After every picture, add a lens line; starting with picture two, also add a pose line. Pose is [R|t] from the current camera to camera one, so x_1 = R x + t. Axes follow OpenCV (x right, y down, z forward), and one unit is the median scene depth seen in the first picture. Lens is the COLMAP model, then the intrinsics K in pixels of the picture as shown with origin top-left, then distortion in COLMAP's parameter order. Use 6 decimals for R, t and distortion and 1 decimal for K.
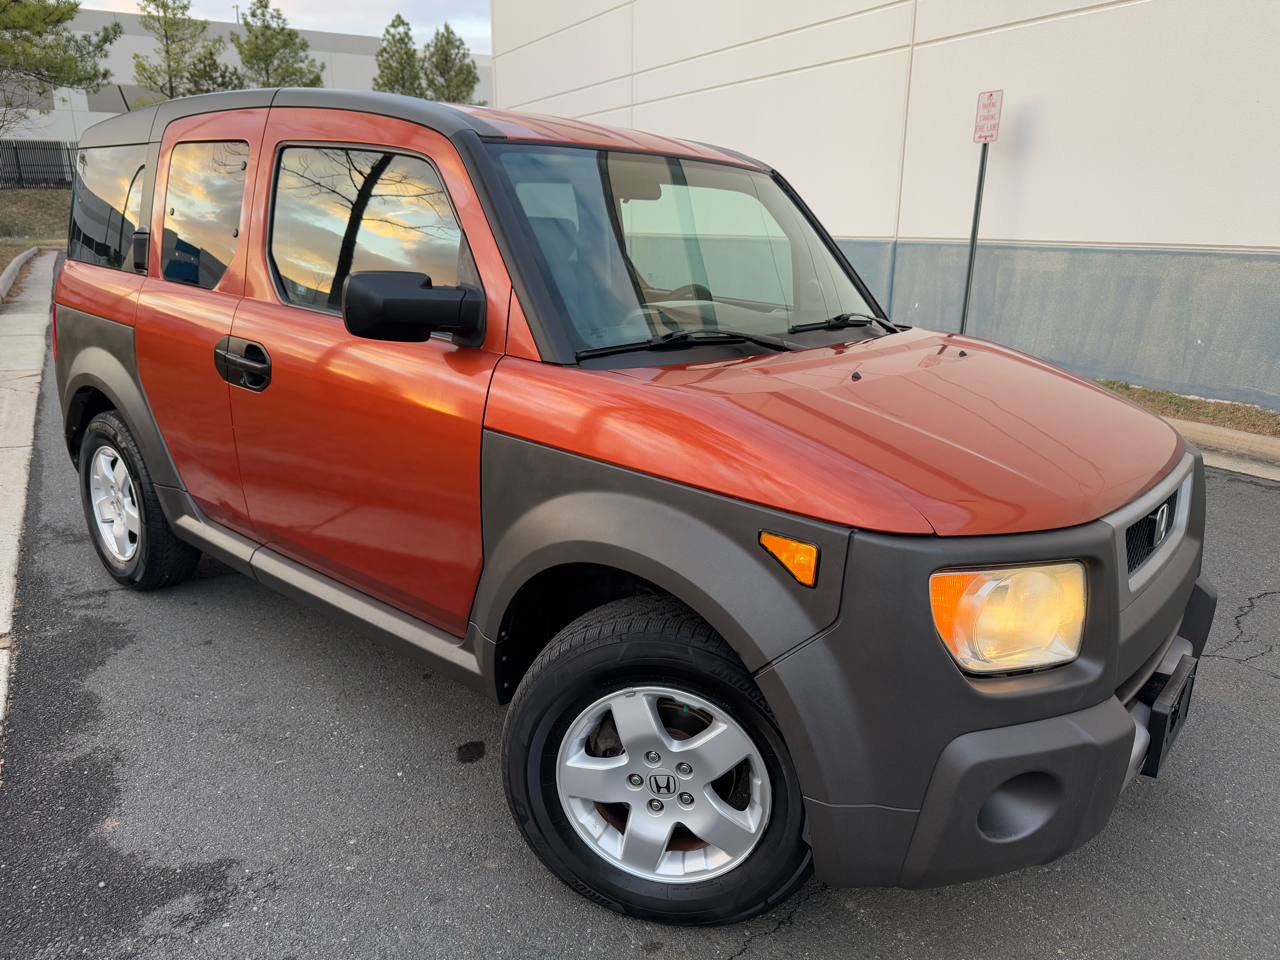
lens RADIAL K [[894.6, 0, 643.5], [0, 894.6, 480.0], [0, 0, 1]] dist [0.016497, -0.020283]
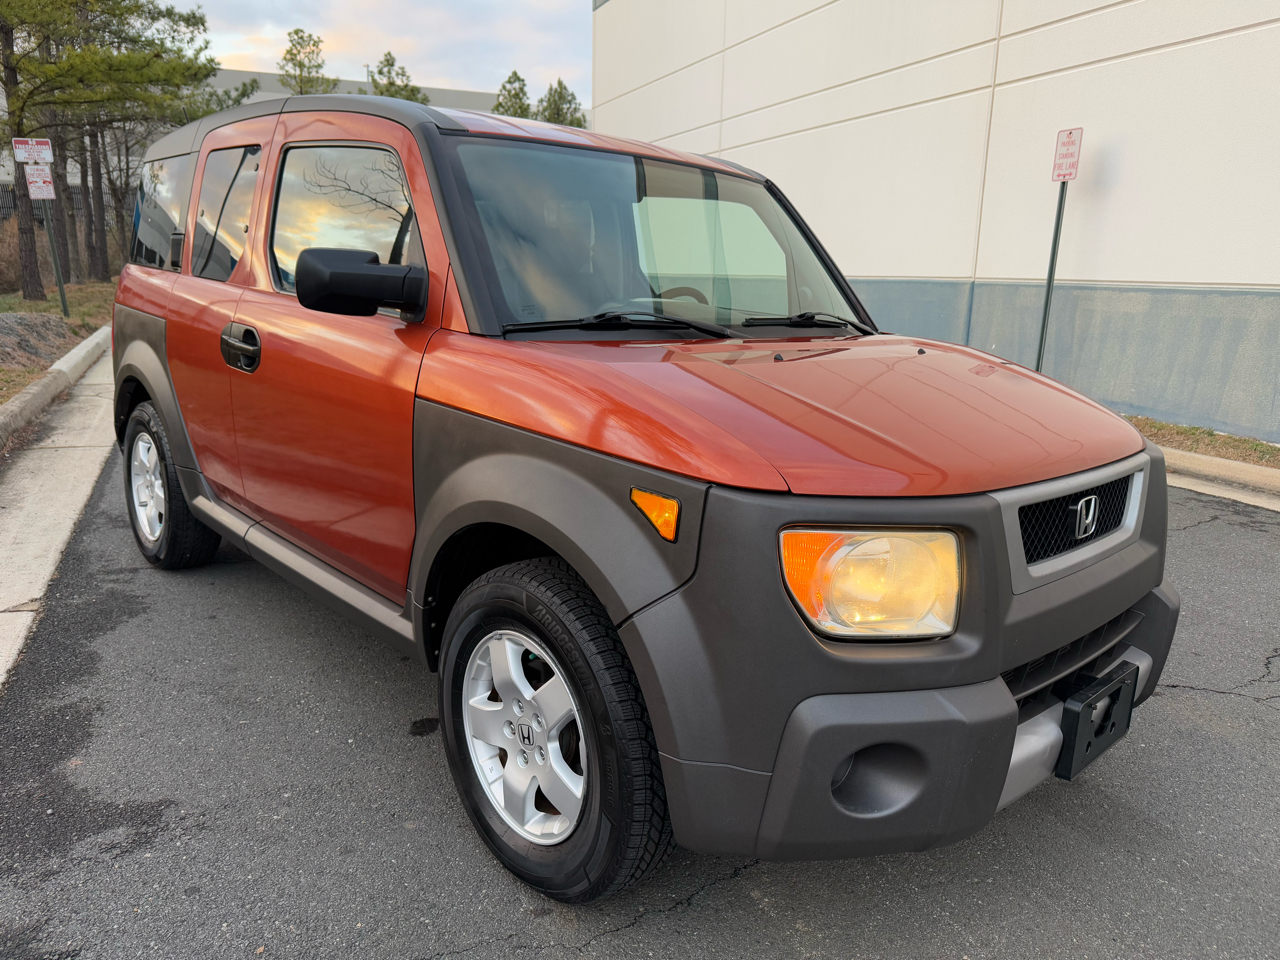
lens RADIAL K [[894.6, 0, 649.0], [0, 894.6, 485.7], [0, 0, 1]] dist [0.016497, -0.020283]
pose [[0.993607, 0.038487, -0.106128, 0.190732], [-0.043452, 0.998047, -0.044869, 0.073910], [0.104194, 0.049194, 0.993340, -0.007534]]
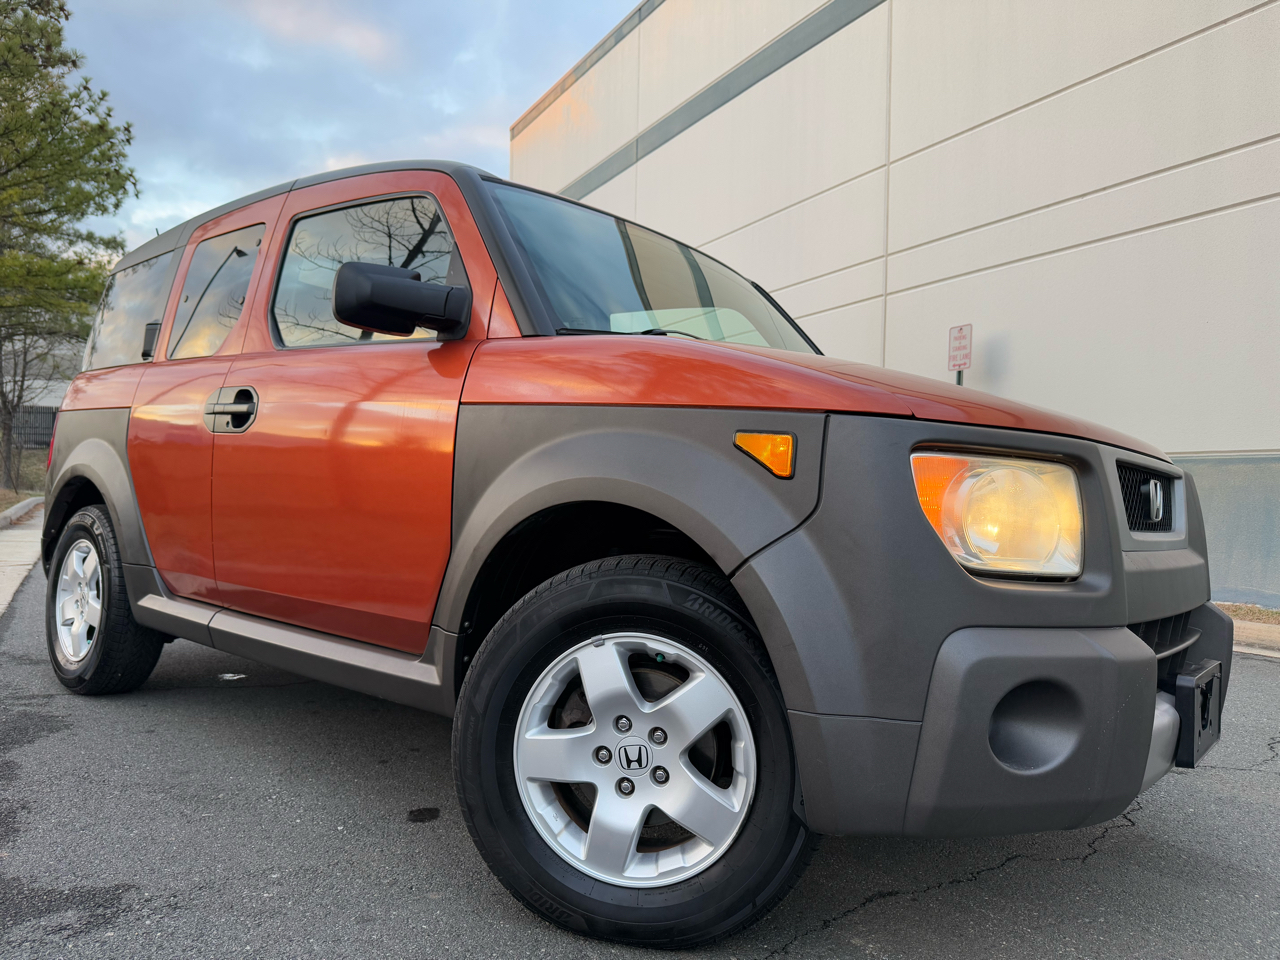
lens RADIAL K [[894.6, 0, 641.8], [0, 894.6, 488.6], [0, 0, 1]] dist [0.016497, -0.020283]
pose [[0.999920, 0.012356, -0.002626, 0.024683], [-0.012586, 0.956700, -0.290804, 0.295054], [-0.001081, 0.290814, 0.956779, 0.069442]]
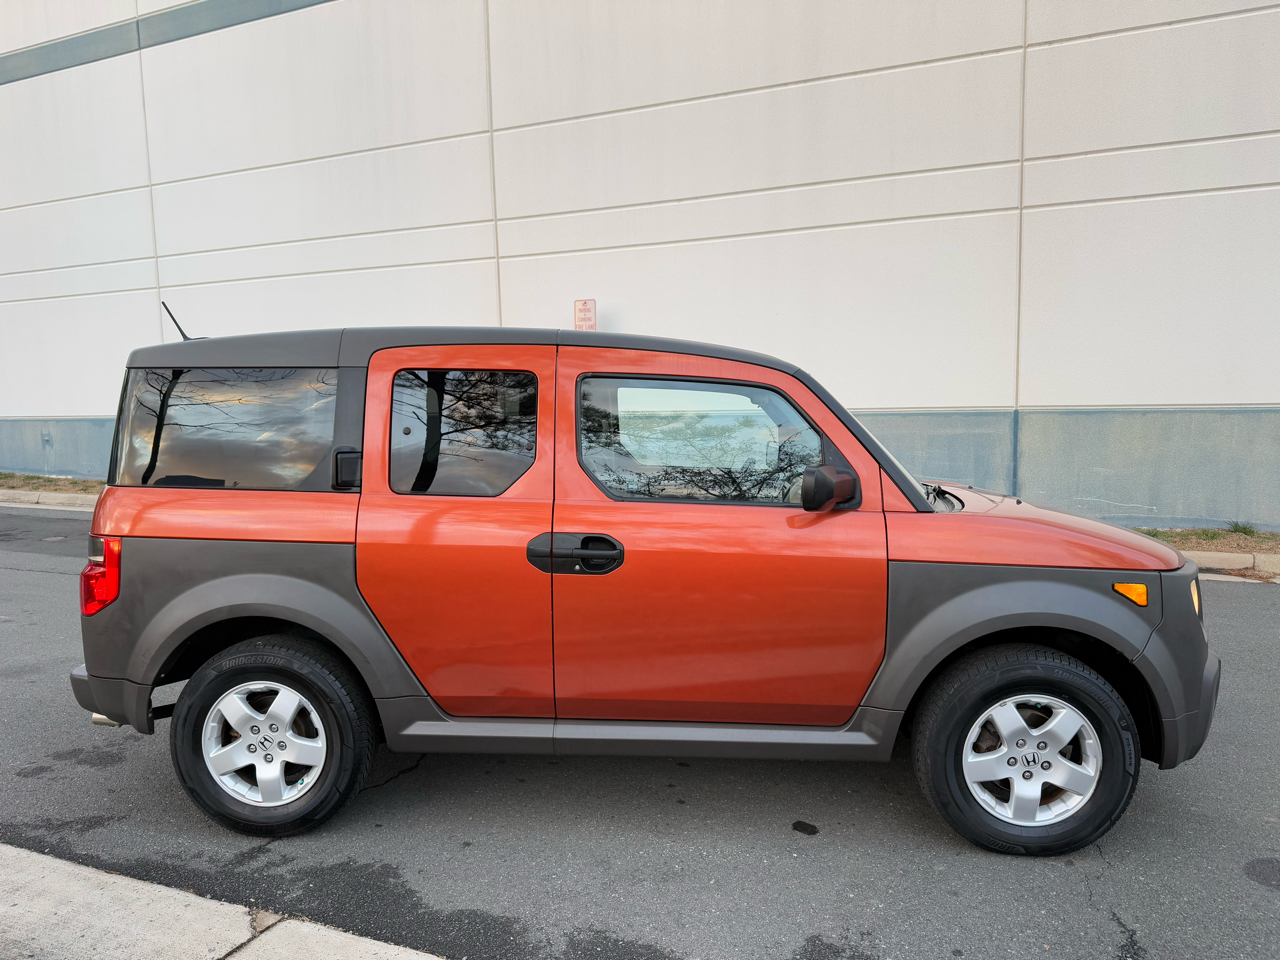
lens RADIAL K [[894.6, 0, 633.6], [0, 894.6, 496.6], [0, 0, 1]] dist [0.016497, -0.020283]
pose [[0.798509, -0.094609, 0.594502, -1.285892], [0.190628, 0.976489, -0.100645, -0.087169], [-0.571003, 0.193694, 0.797771, 0.036089]]
